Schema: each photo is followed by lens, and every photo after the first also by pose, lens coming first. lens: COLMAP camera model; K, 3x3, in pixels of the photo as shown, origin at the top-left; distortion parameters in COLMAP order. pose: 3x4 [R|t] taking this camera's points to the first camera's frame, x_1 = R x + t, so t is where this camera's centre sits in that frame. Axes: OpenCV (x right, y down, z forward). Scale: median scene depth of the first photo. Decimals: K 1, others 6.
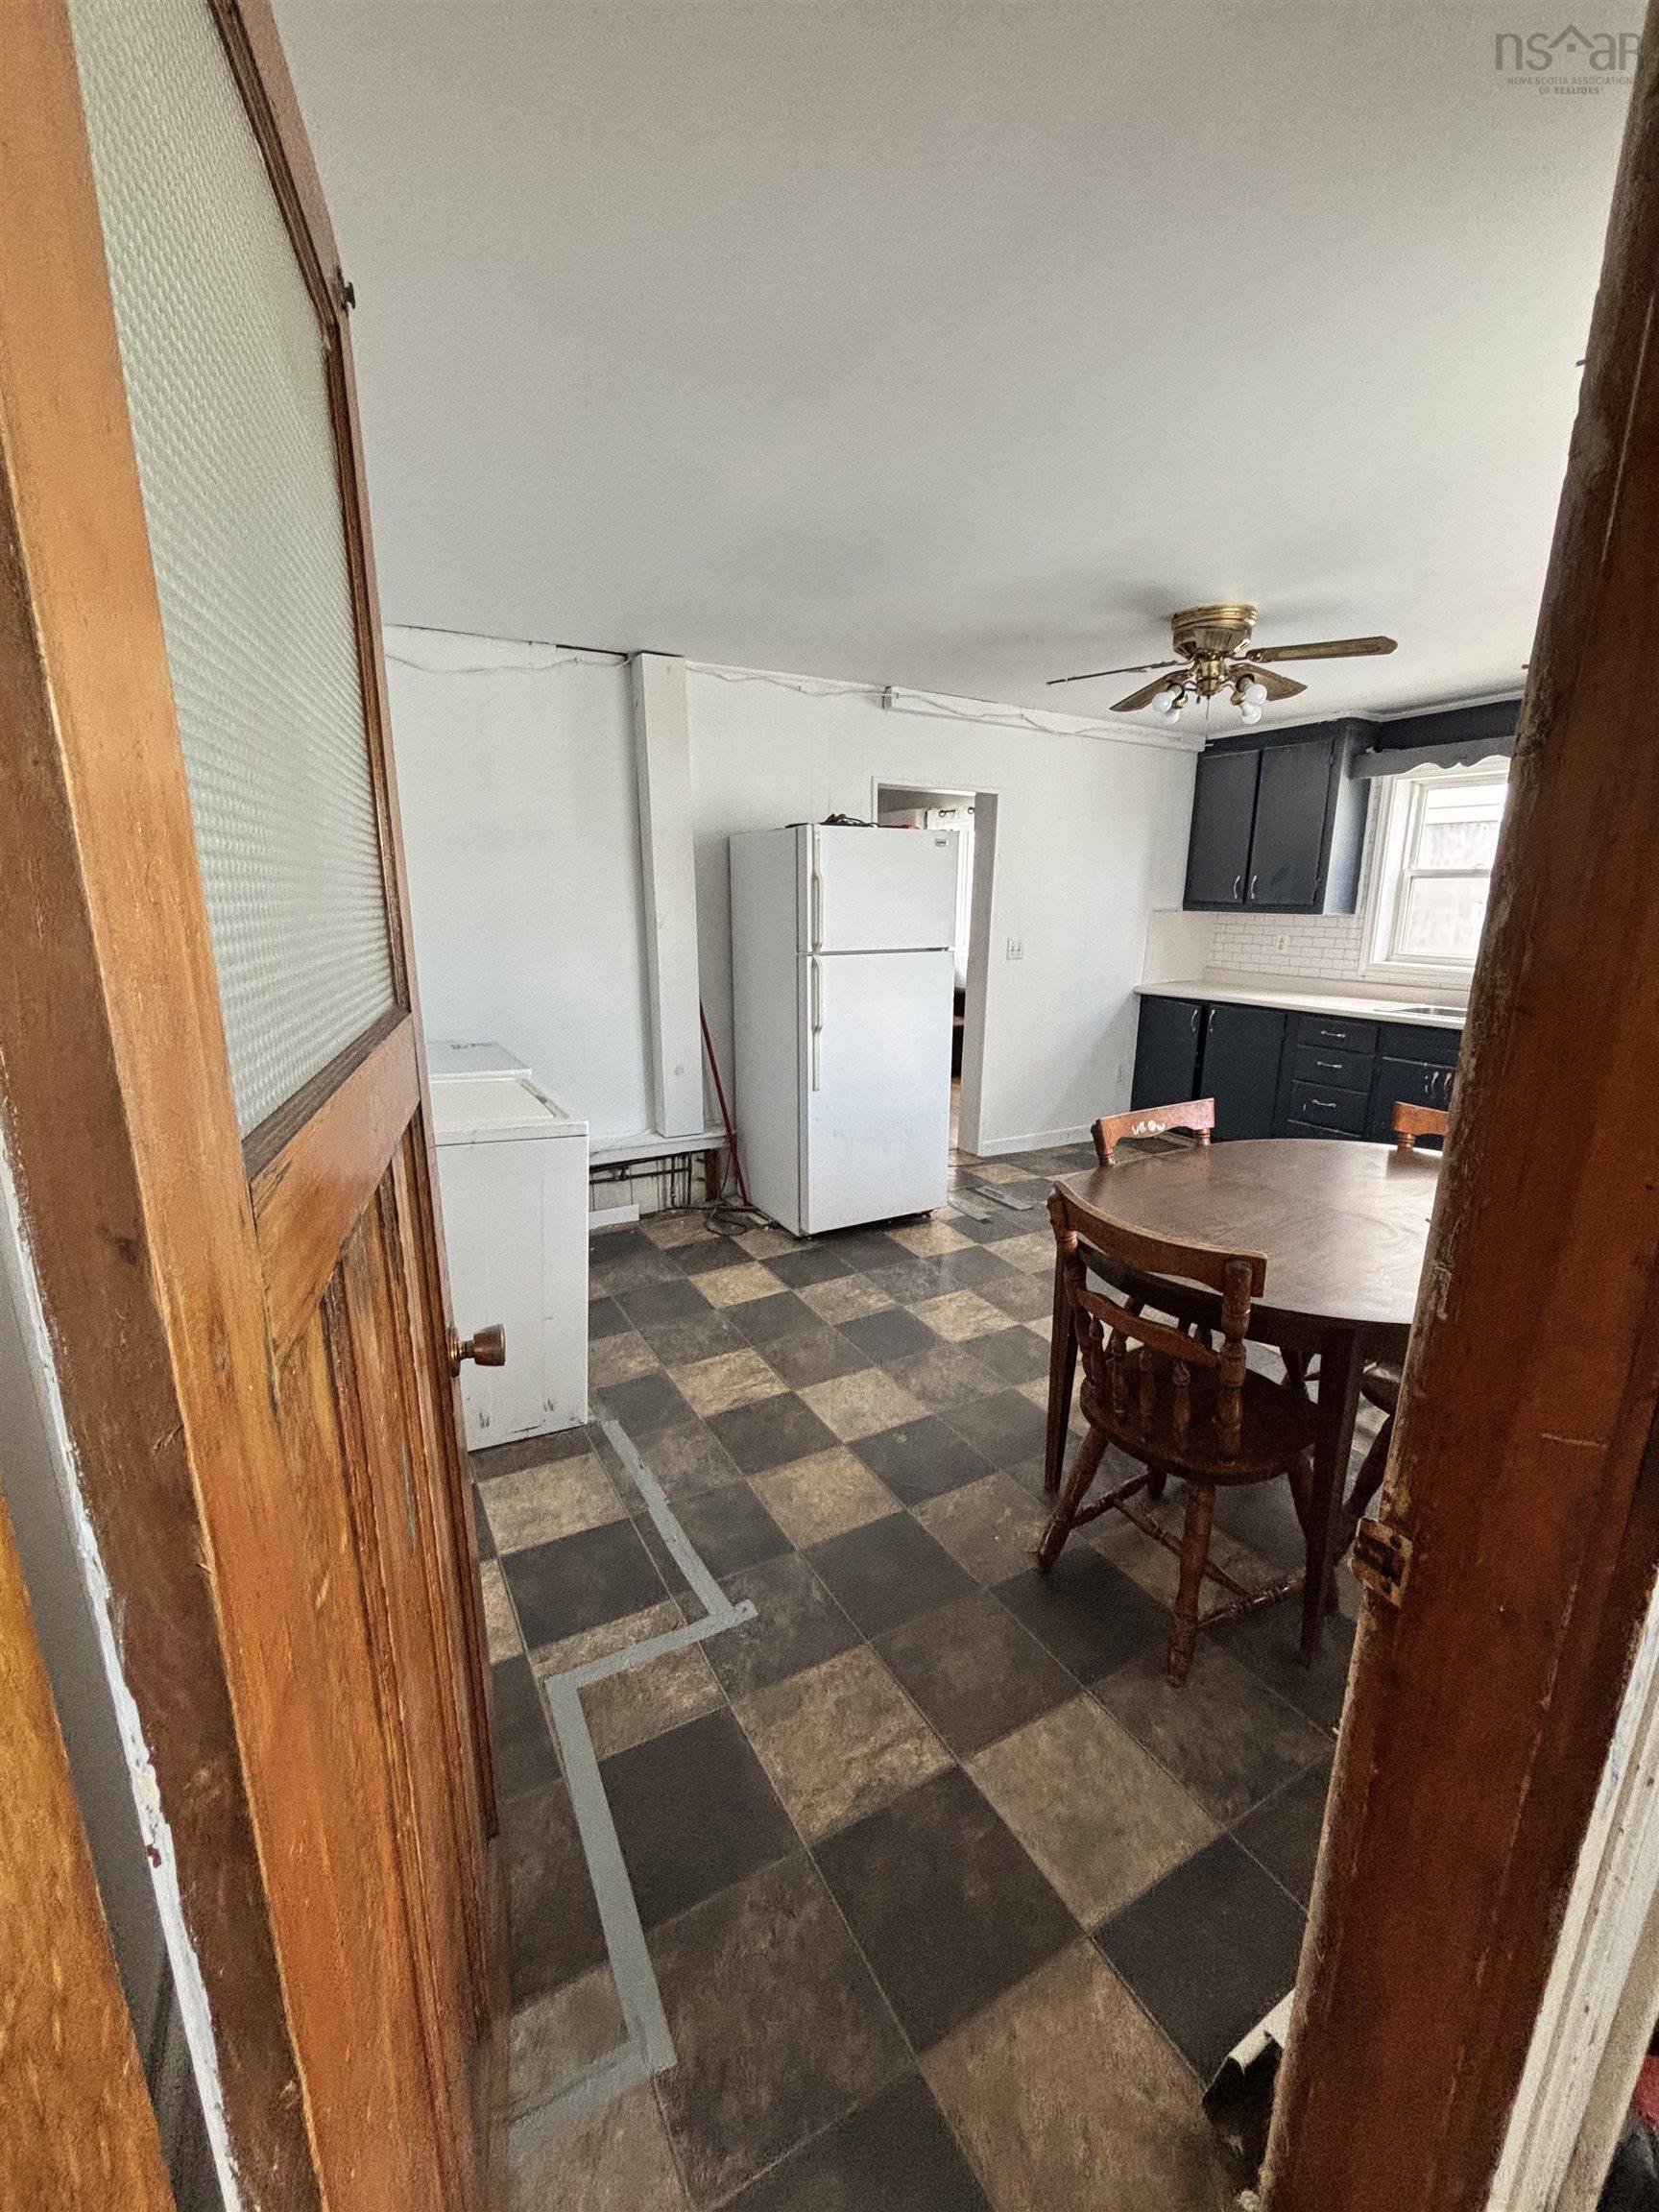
lens RADIAL K [[900.6, 0, 828.4], [0, 900.6, 1109.5], [0, 0, 1]] dist [-0.000179, 0.000308]
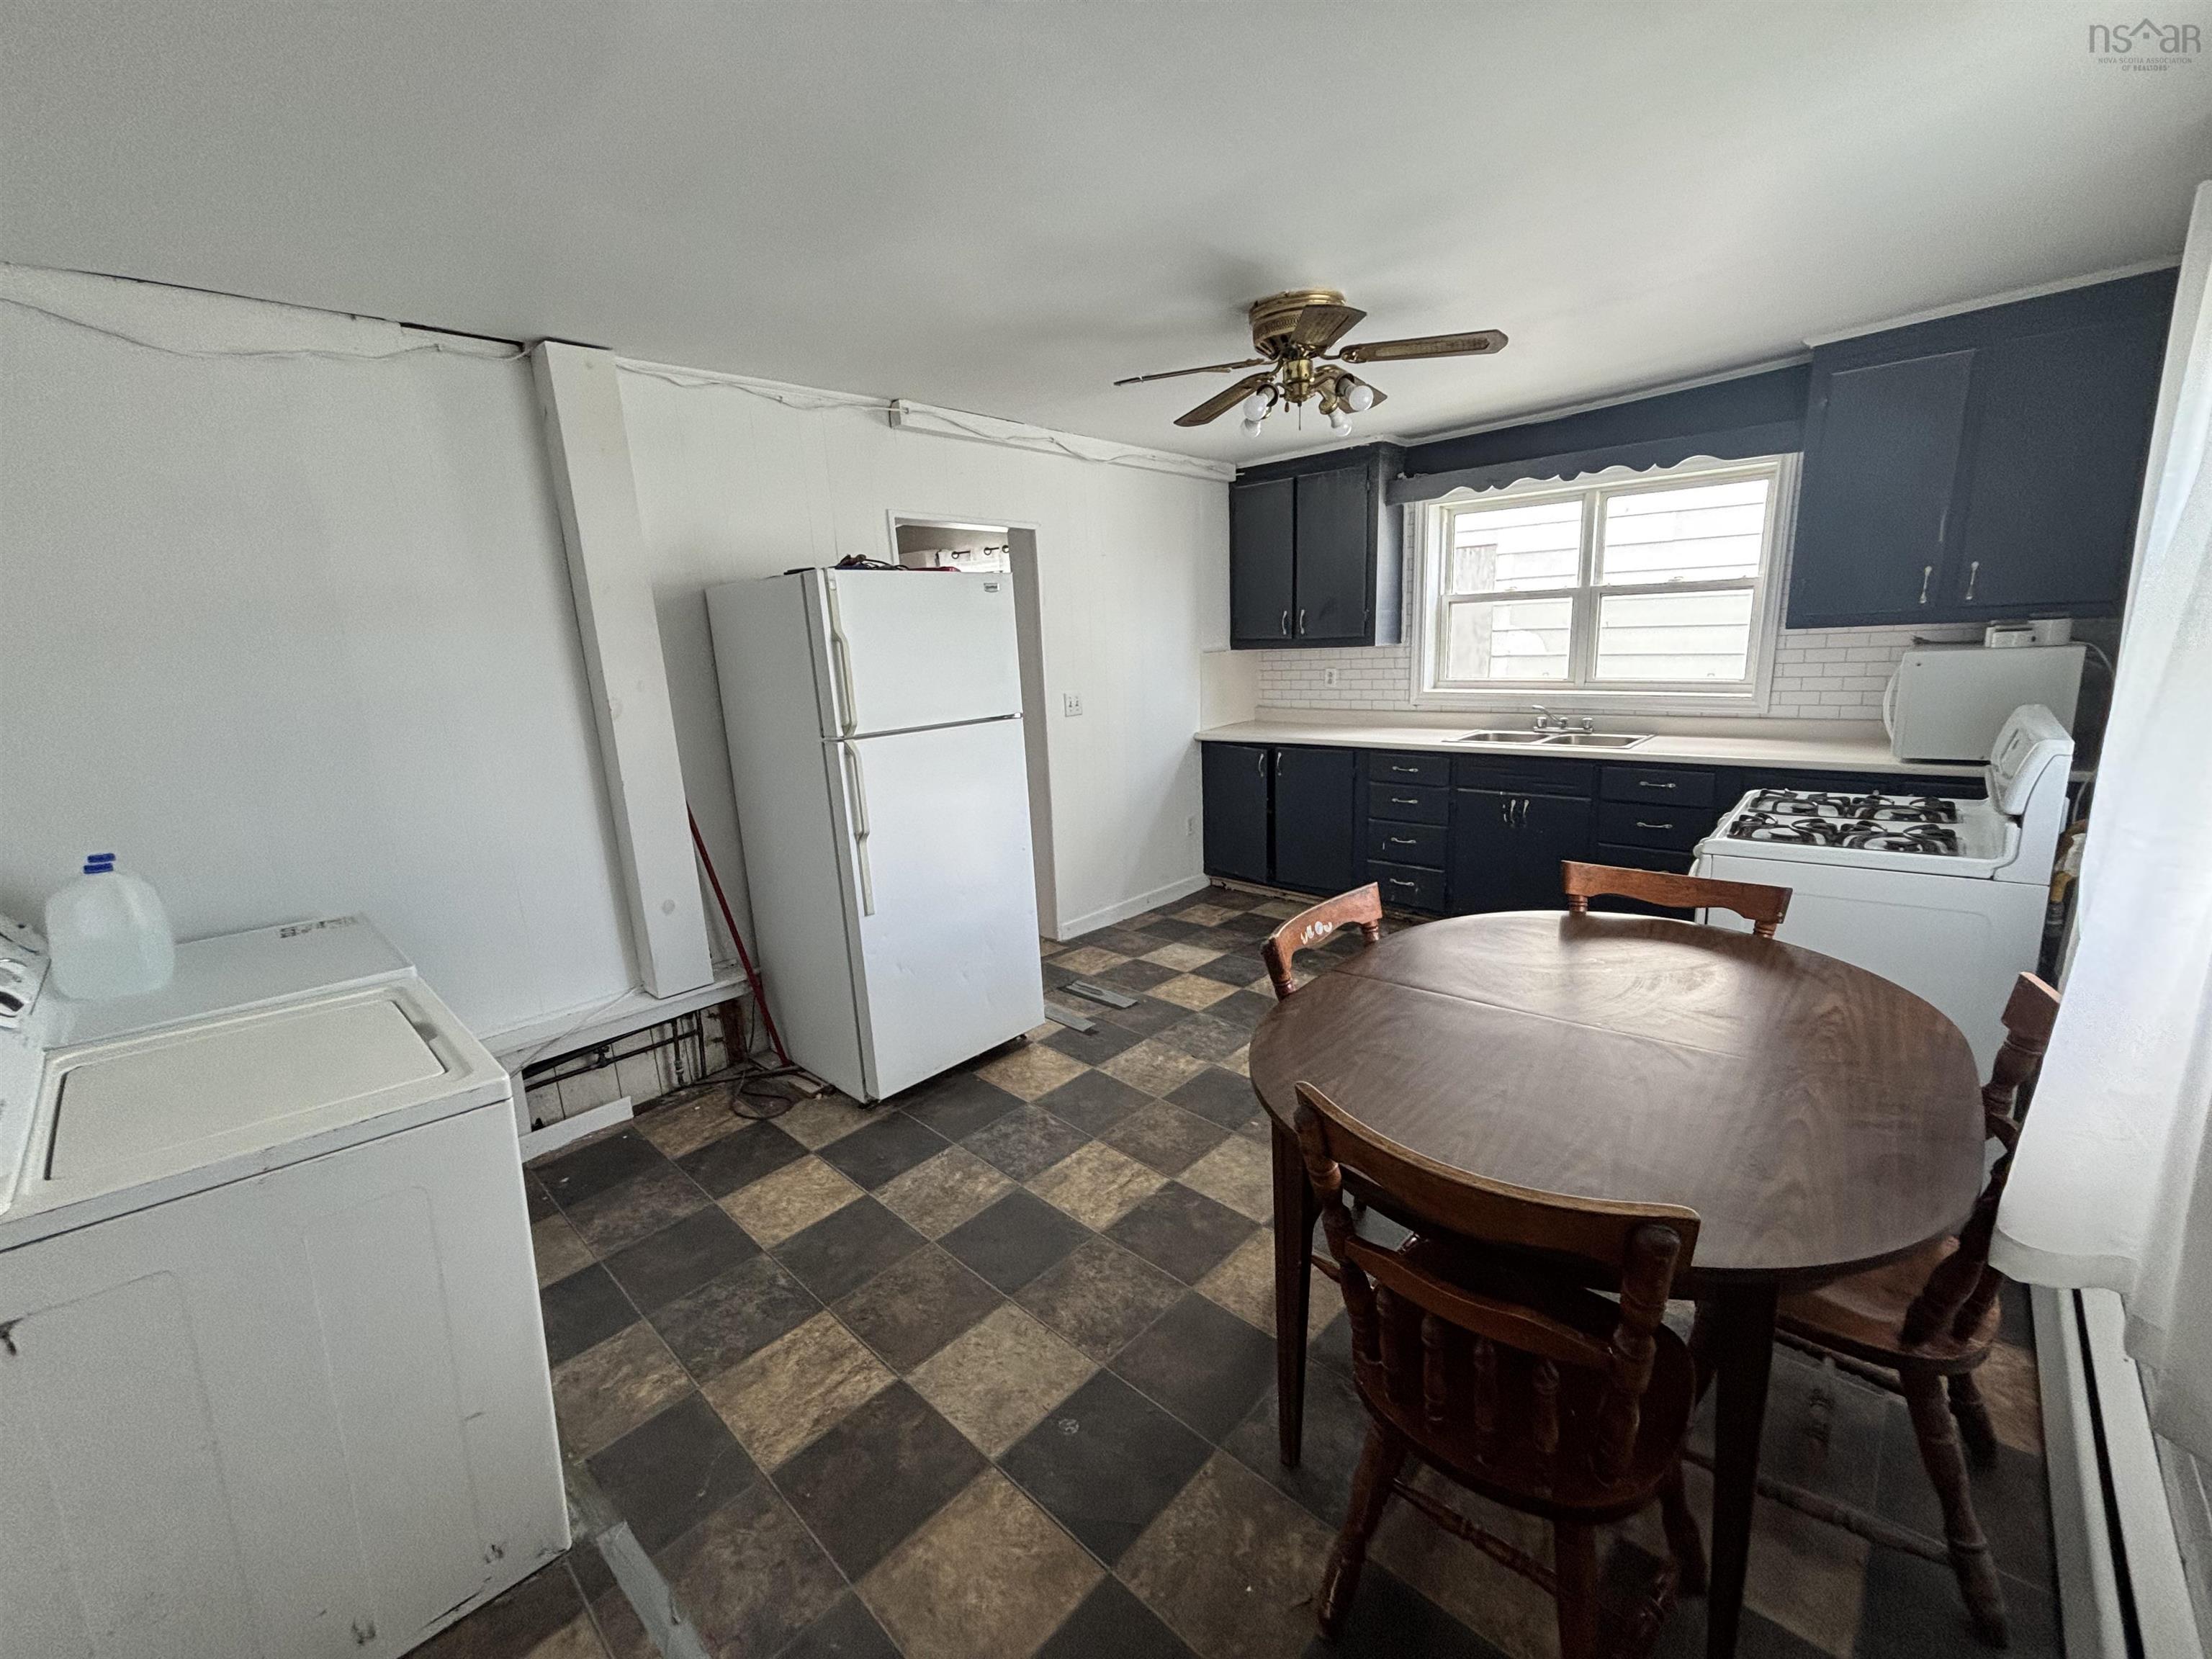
lens RADIAL K [[900.6, 0, 1106.7], [0, 900.6, 834.1], [0, 0, 1]] dist [-0.000179, 0.000308]
pose [[0.953629, -0.113491, 0.278768, -0.025906], [0.118818, 0.992913, -0.002231, -0.063939], [-0.276539, 0.035250, 0.960356, 0.210755]]
